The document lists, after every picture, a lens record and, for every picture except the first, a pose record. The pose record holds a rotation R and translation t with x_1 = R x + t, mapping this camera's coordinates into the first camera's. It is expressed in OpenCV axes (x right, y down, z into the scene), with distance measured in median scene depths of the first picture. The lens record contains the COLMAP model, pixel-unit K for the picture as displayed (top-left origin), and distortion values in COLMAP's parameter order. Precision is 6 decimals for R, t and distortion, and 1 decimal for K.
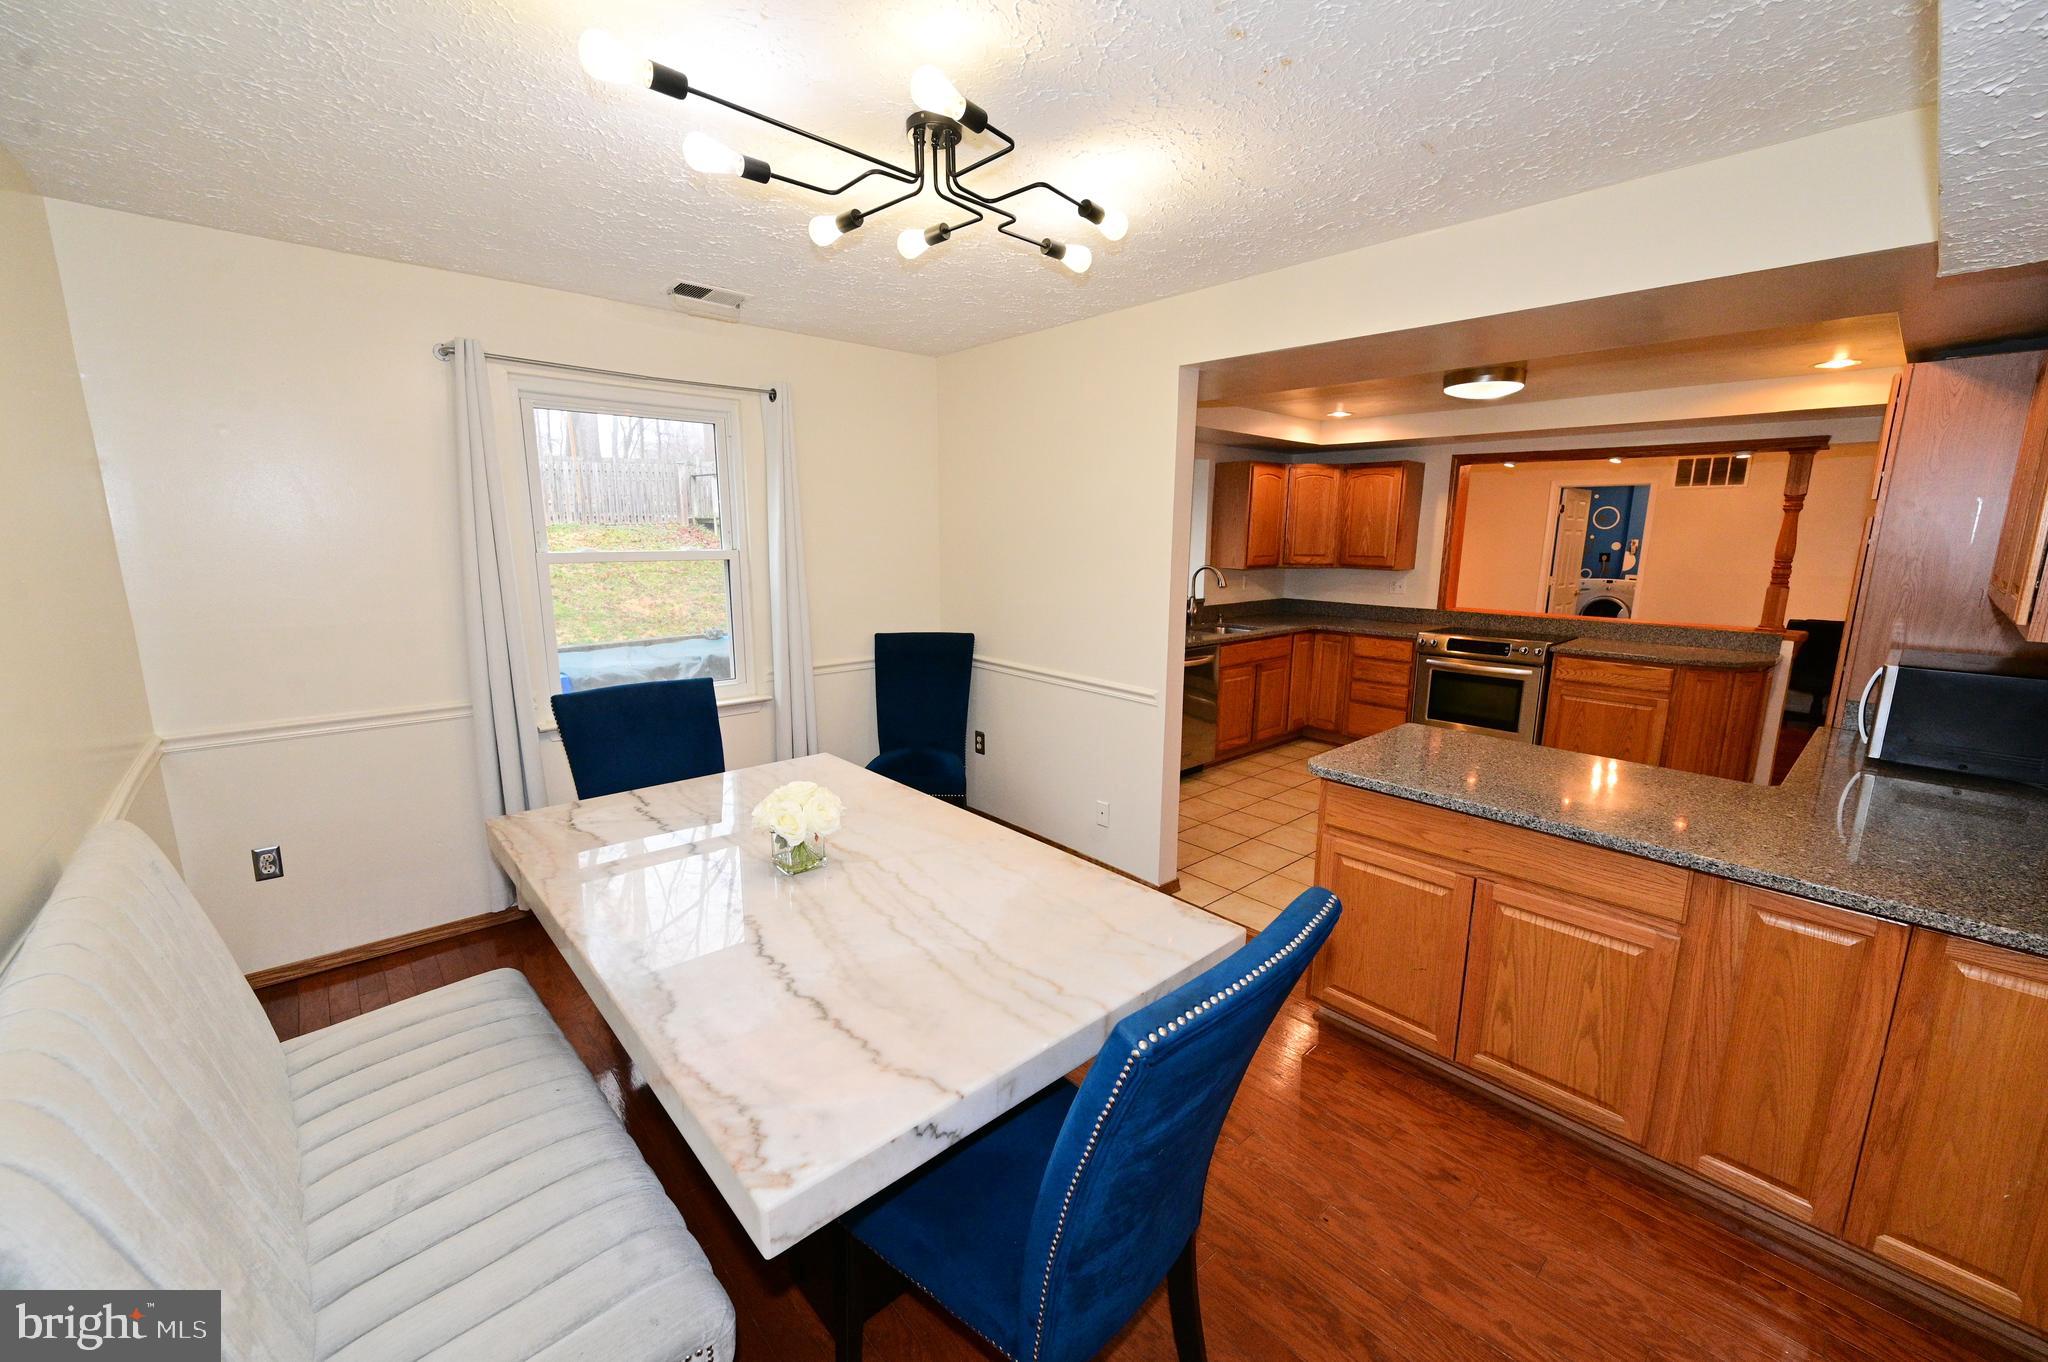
lens RADIAL K [[803.5, 0, 1029.7], [0, 803.5, 681.9], [0, 0, 1]] dist [-0.002338, 0.000456]
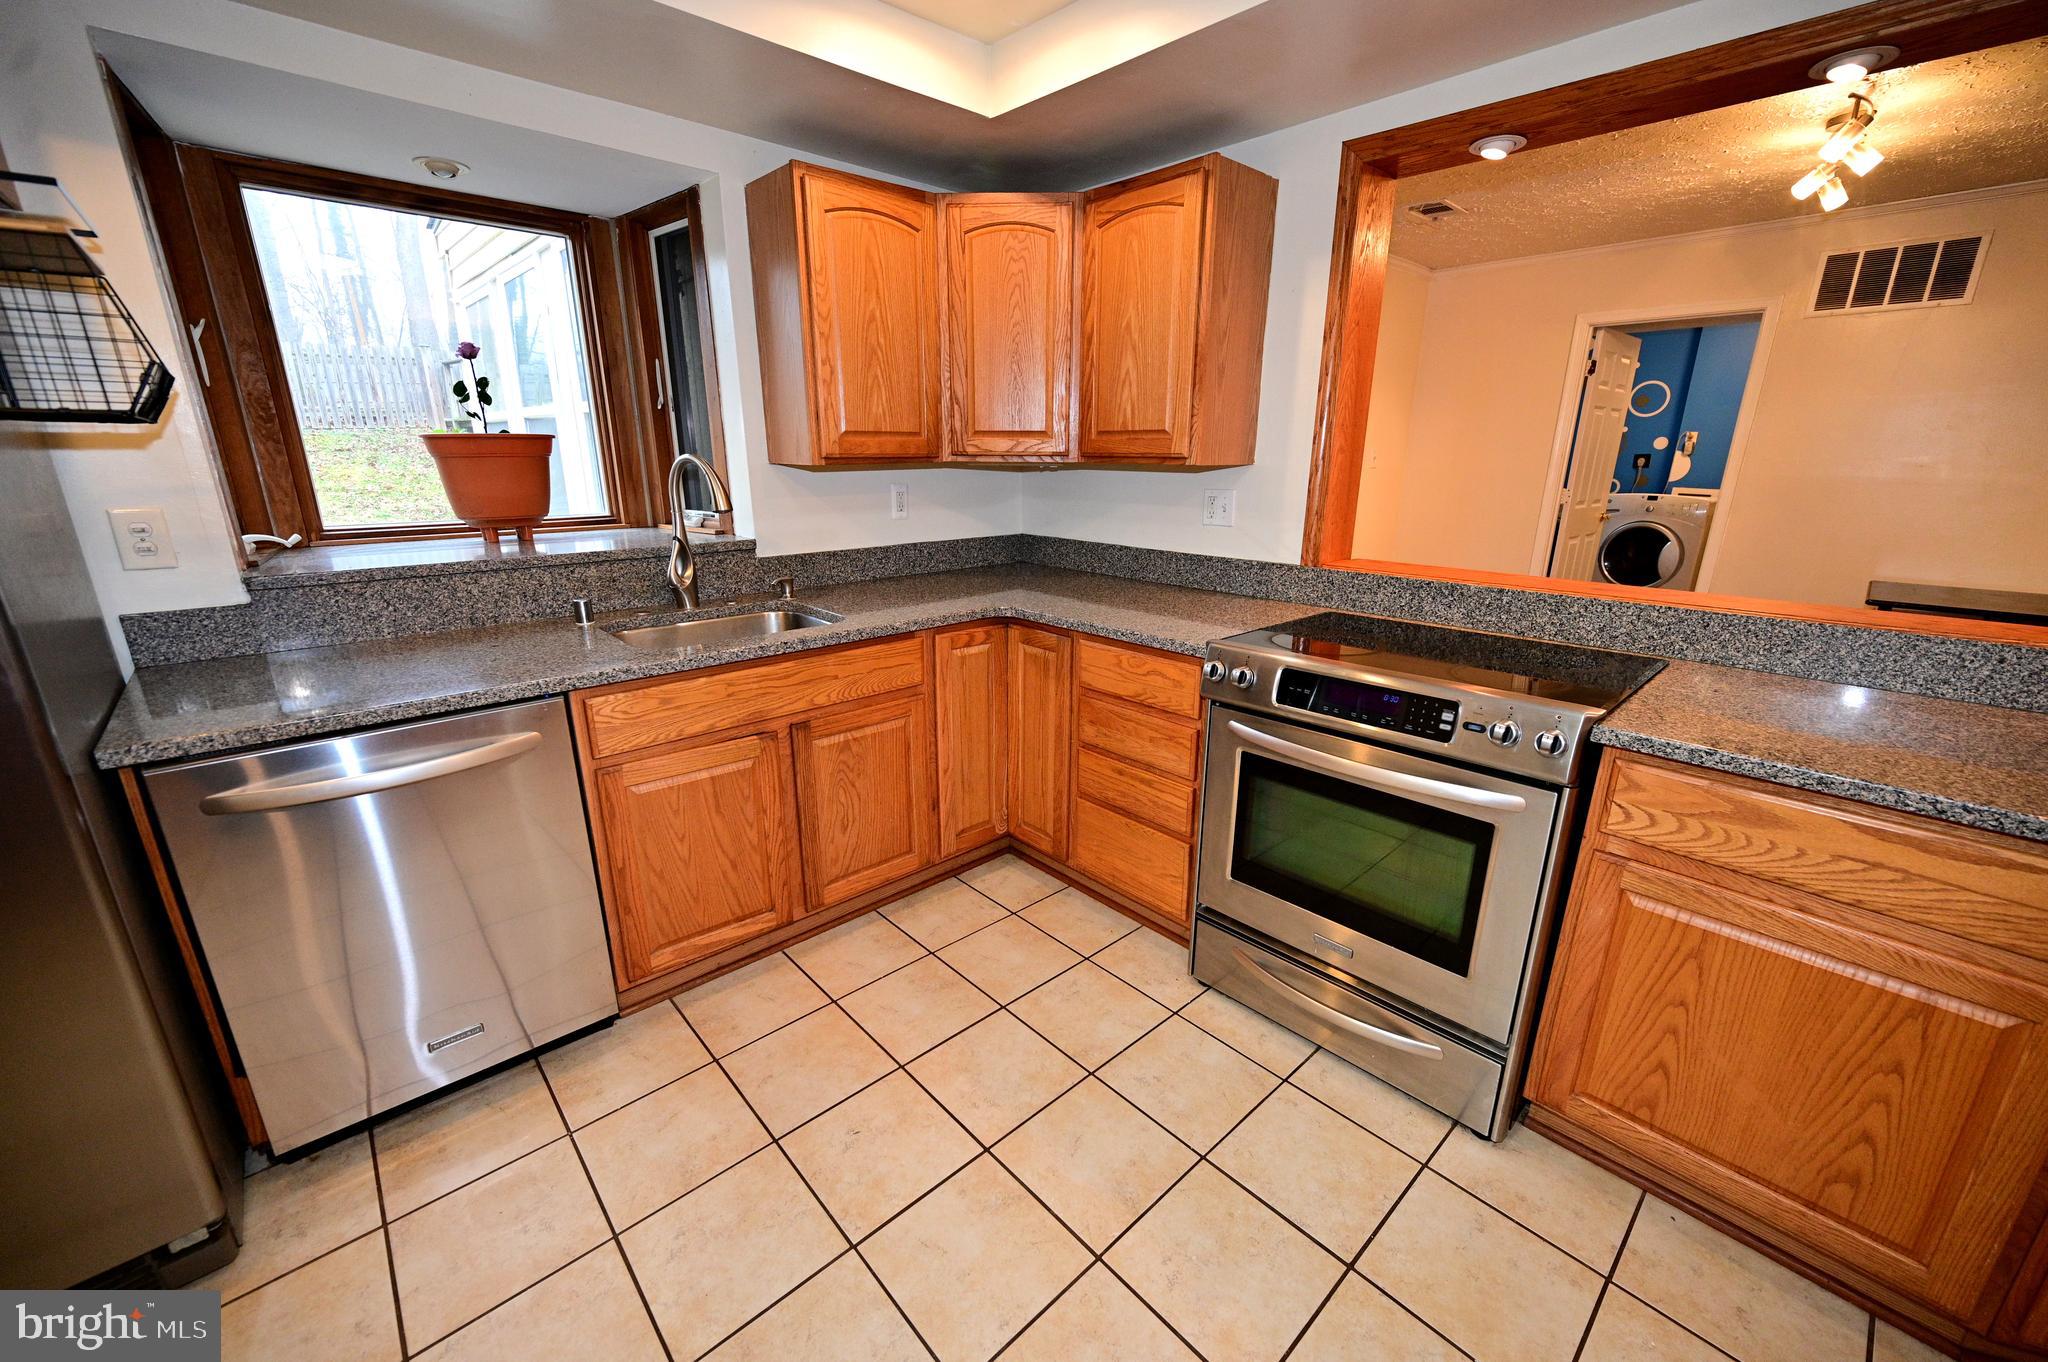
lens RADIAL K [[803.5, 0, 1025.1], [0, 803.5, 690.4], [0, 0, 1]] dist [-0.002338, 0.000456]
pose [[0.999946, -0.006134, 0.008426, 0.372426], [0.005215, 0.994455, 0.105037, -0.072730], [-0.009024, -0.104987, 0.994433, 0.603716]]
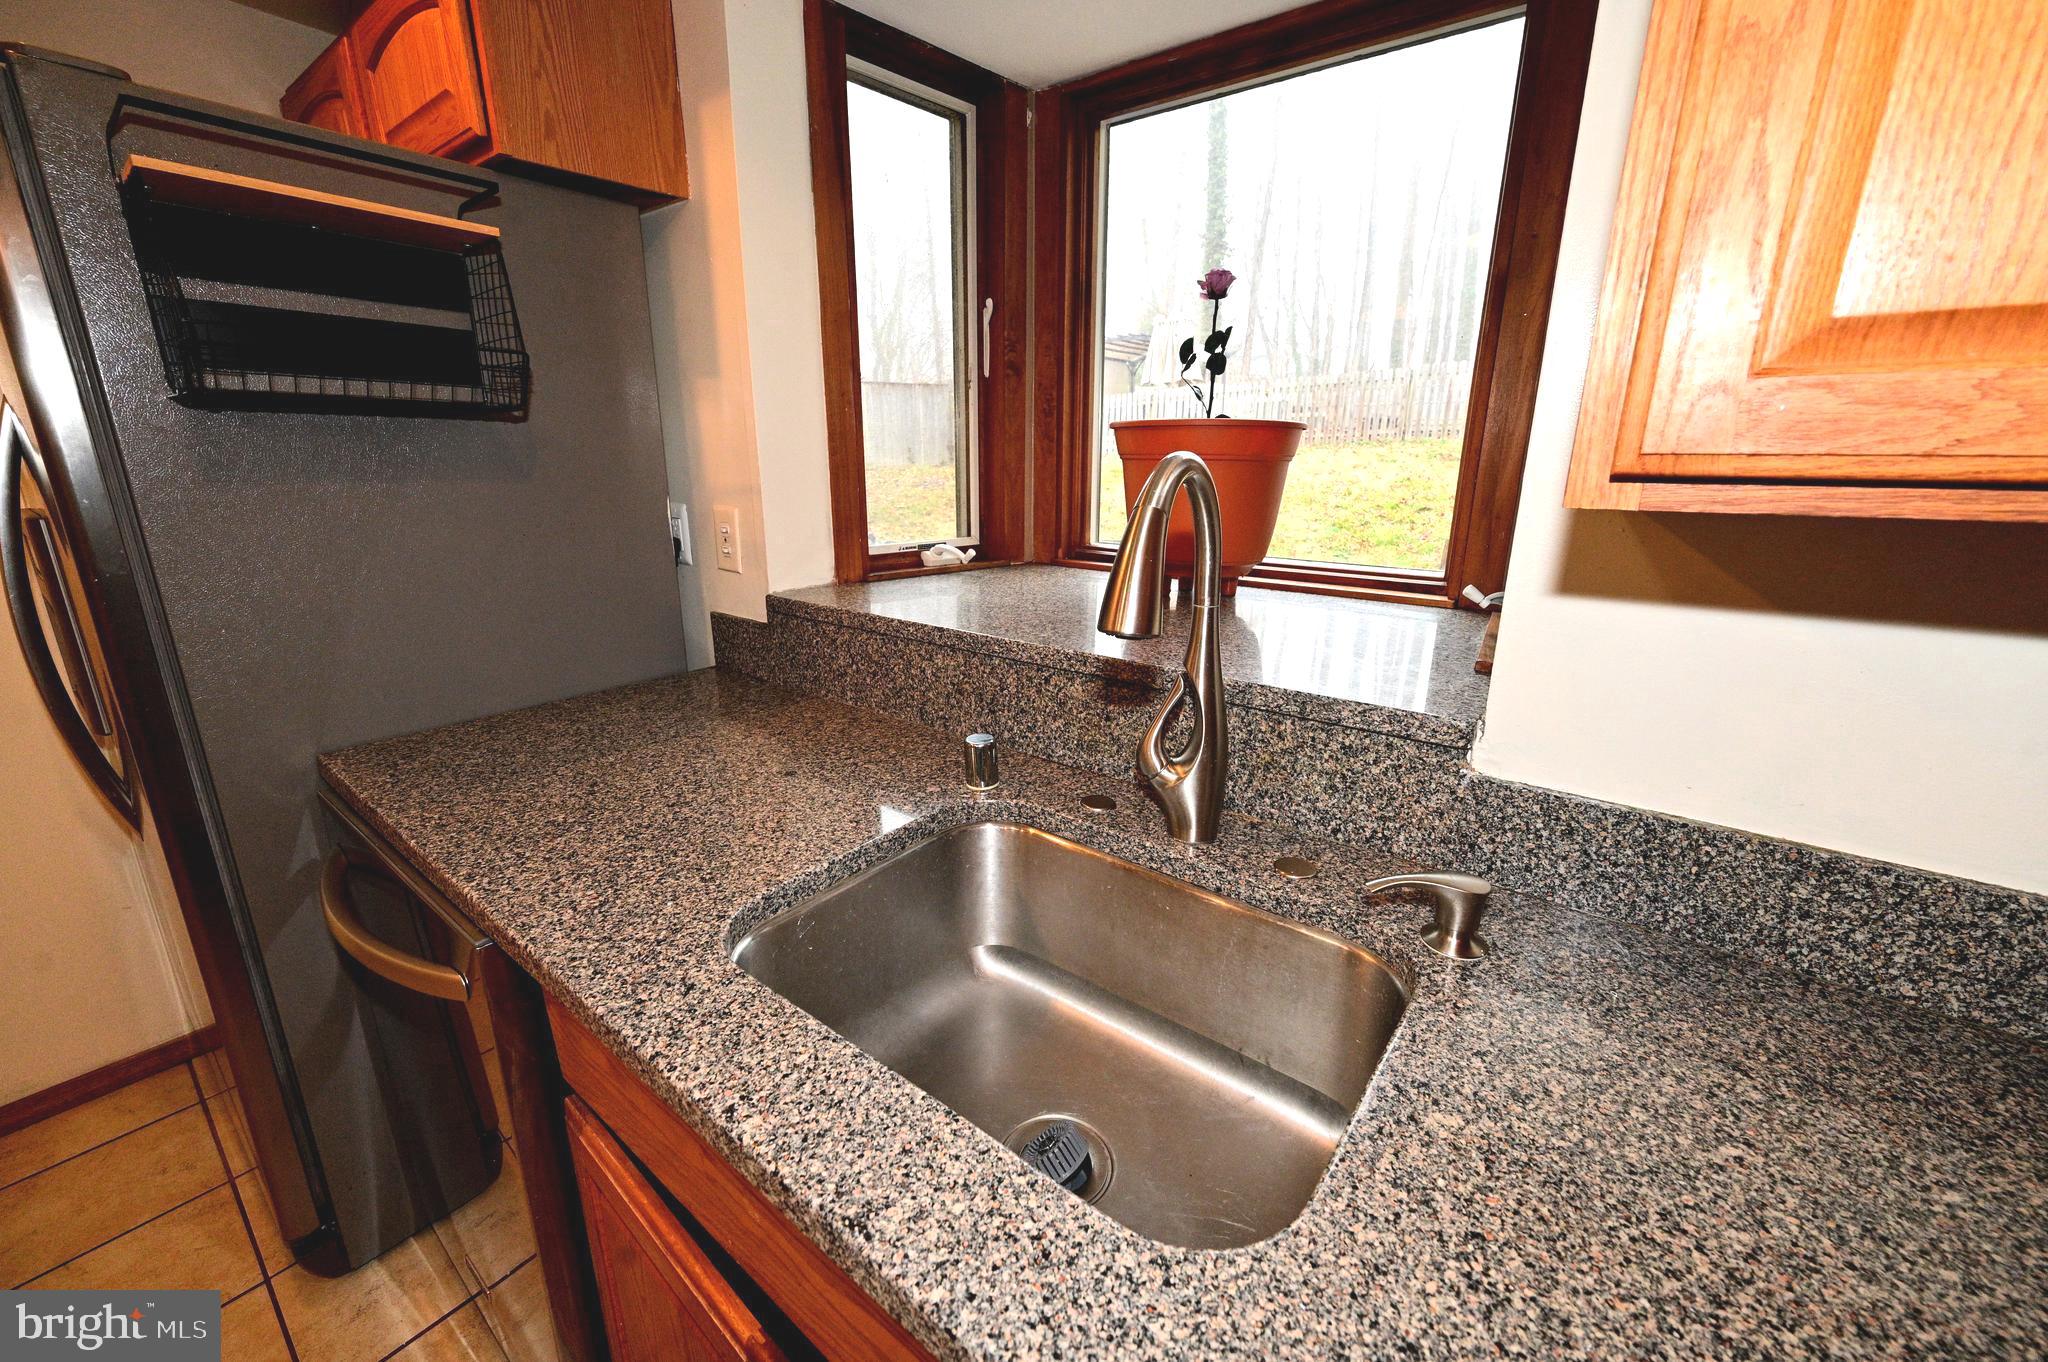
lens RADIAL K [[803.5, 0, 1027.2], [0, 803.5, 679.3], [0, 0, 1]] dist [-0.002338, 0.000456]
pose [[0.176505, 0.262020, -0.948784, 0.347440], [-0.187620, 0.955201, 0.228888, -0.133951], [0.966253, 0.137611, 0.217757, 0.941734]]
